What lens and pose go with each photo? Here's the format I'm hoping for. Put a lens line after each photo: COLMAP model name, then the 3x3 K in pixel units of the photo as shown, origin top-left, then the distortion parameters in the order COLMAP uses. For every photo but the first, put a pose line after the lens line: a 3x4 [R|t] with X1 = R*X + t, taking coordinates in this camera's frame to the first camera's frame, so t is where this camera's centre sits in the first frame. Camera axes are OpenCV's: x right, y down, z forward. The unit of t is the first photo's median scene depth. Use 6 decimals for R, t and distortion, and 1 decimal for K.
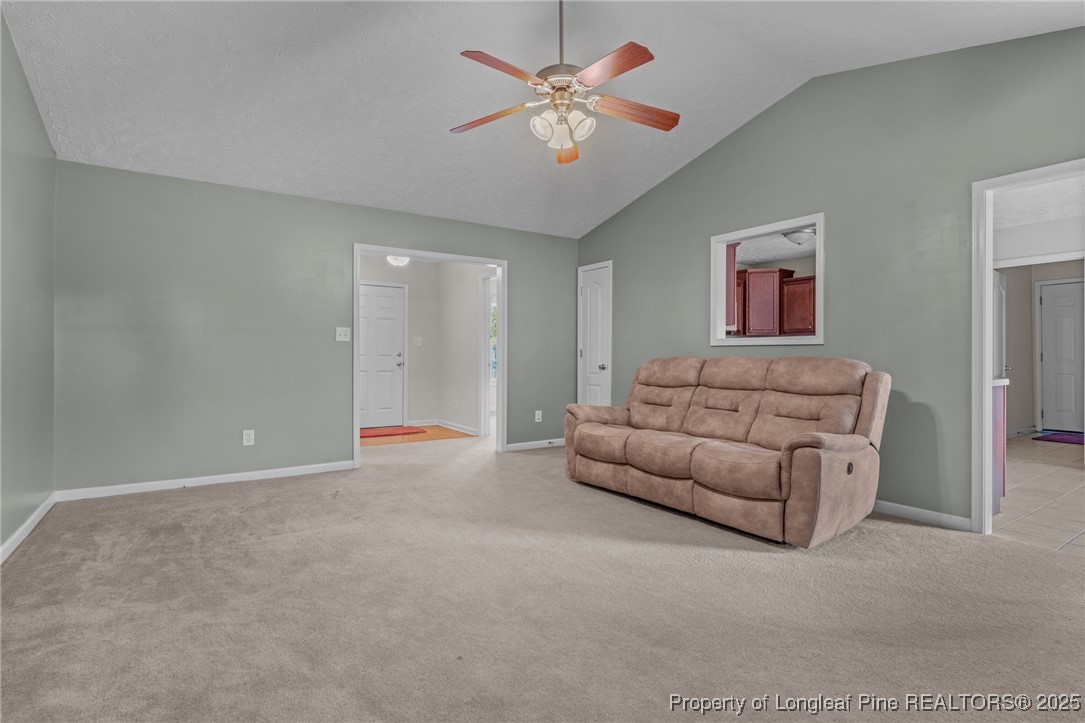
lens RADIAL K [[534.7, 0, 540.2], [0, 534.7, 355.4], [0, 0, 1]] dist [-0.006130, -0.000361]
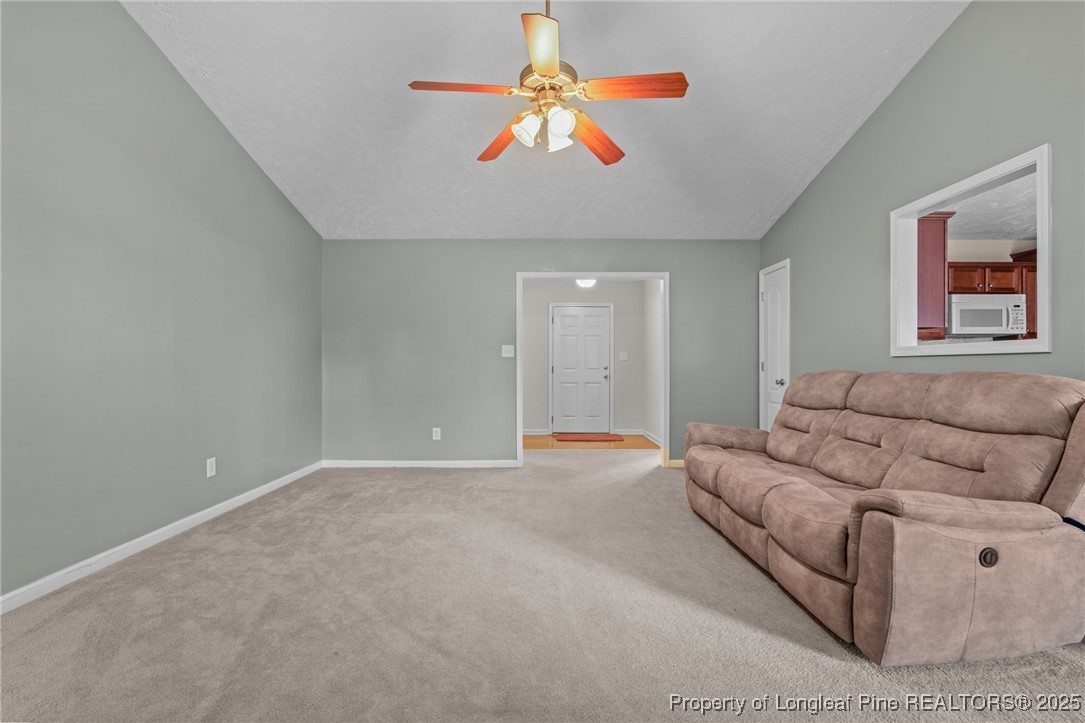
lens RADIAL K [[483.9, 0, 540.0], [0, 483.9, 364.4], [0, 0, 1]] dist [-0.009048, 0.000432]
pose [[0.831859, -0.005822, -0.554956, 0.373760], [0.002054, 0.999970, -0.007412, -0.003519], [0.554983, 0.005026, 0.831847, 0.213150]]
